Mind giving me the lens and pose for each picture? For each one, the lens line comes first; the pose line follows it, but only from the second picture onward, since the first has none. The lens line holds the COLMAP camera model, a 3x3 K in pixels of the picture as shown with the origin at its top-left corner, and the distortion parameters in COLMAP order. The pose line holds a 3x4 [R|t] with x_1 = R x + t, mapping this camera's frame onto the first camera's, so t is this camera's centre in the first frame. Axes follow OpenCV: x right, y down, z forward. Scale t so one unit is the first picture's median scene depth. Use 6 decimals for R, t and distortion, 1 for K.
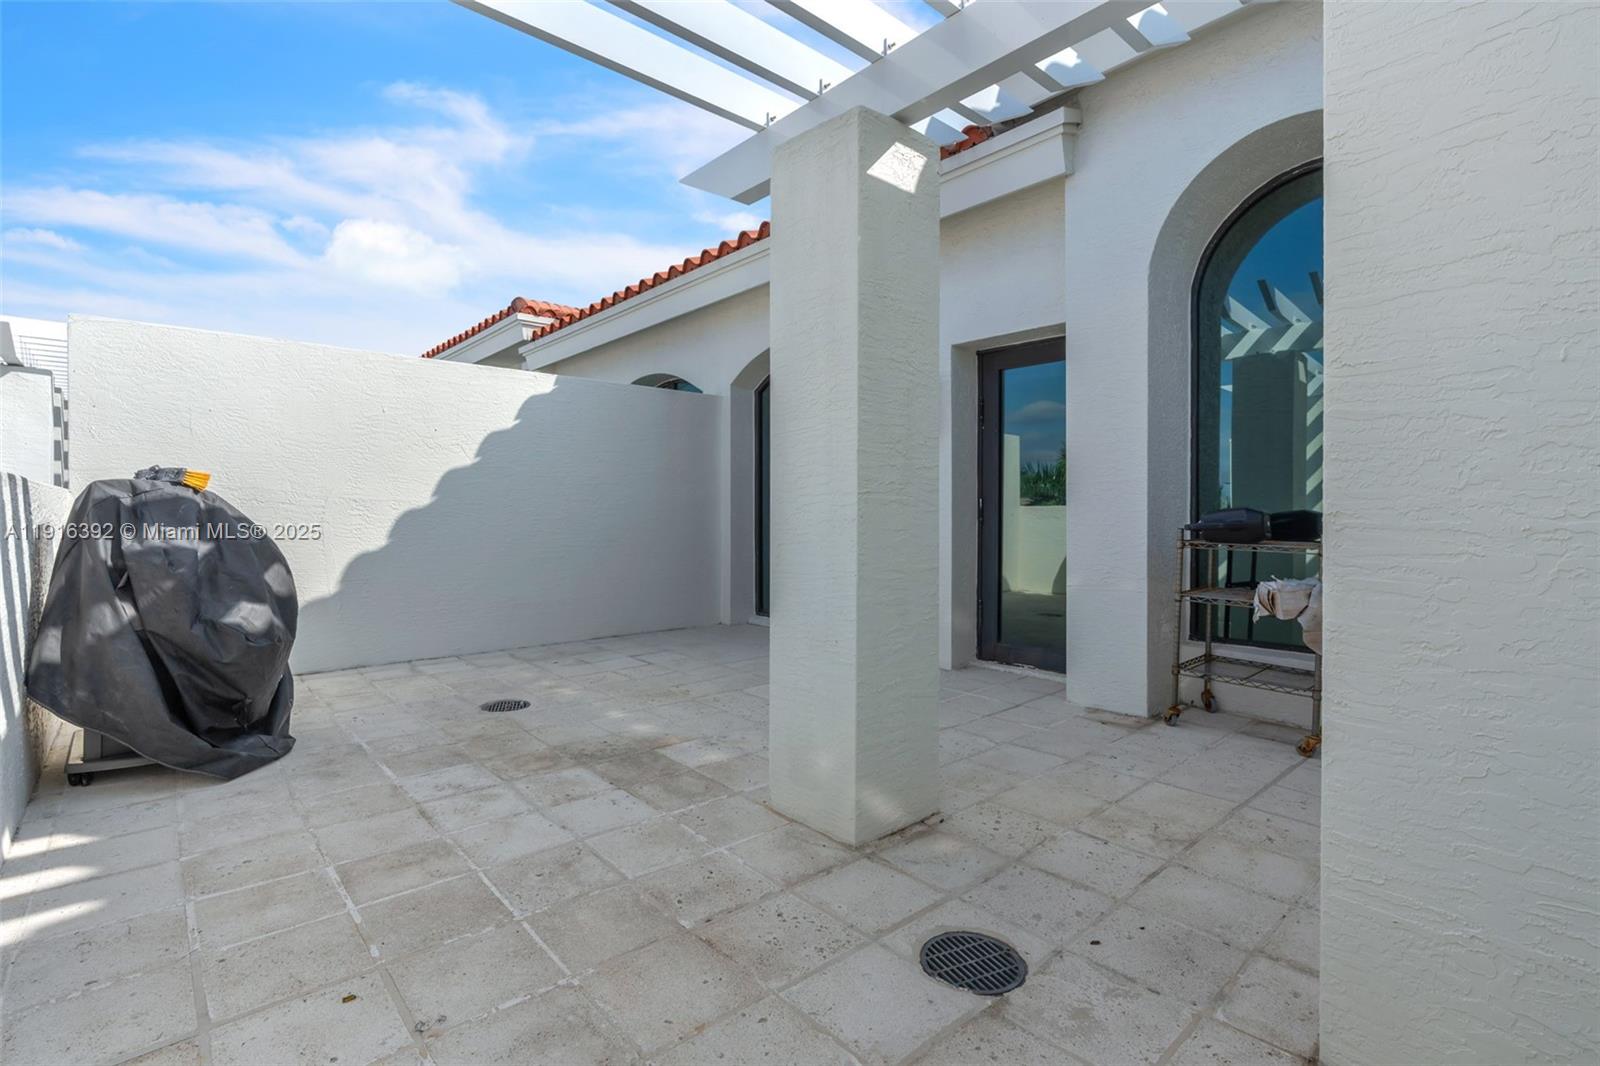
lens RADIAL K [[749.1, 0, 803.3], [0, 749.1, 539.8], [0, 0, 1]] dist [-0.000417, 0.001610]
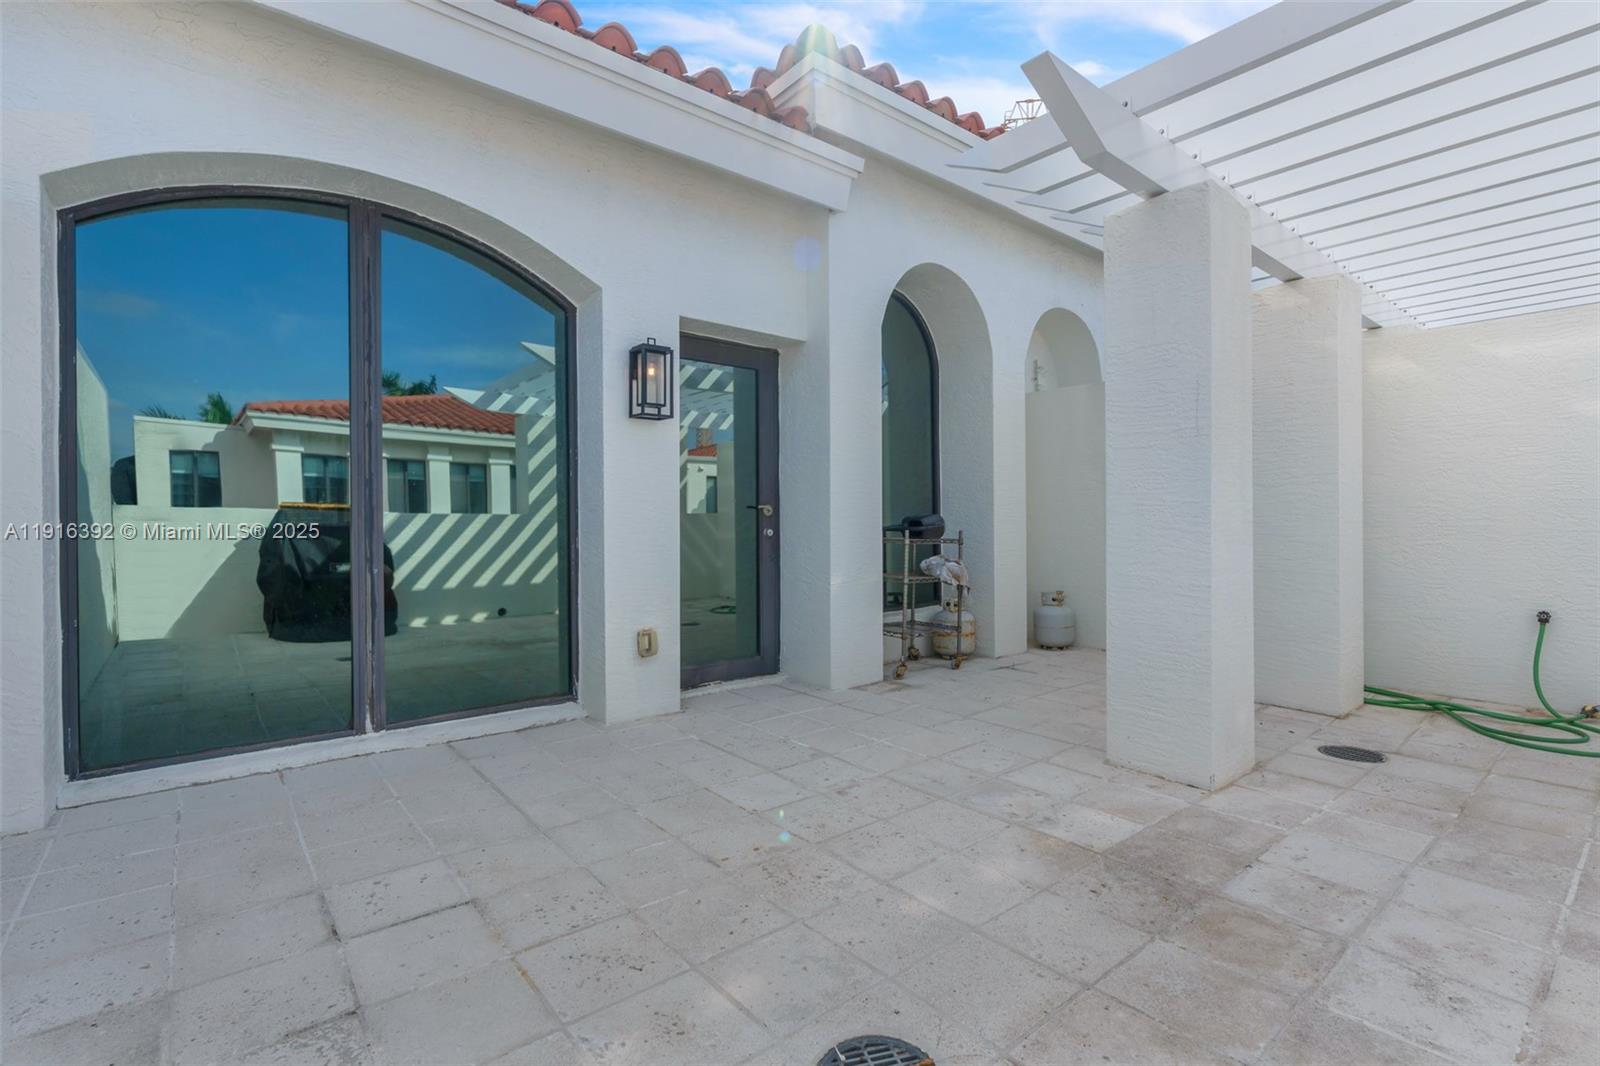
lens RADIAL K [[749.1, 0, 802.2], [0, 749.1, 526.8], [0, 0, 1]] dist [-0.000417, 0.001610]
pose [[0.014697, -0.004757, 0.999881, -1.041615], [0.037748, 0.999278, 0.004199, -0.038276], [-0.999179, 0.037682, 0.014866, 1.460437]]
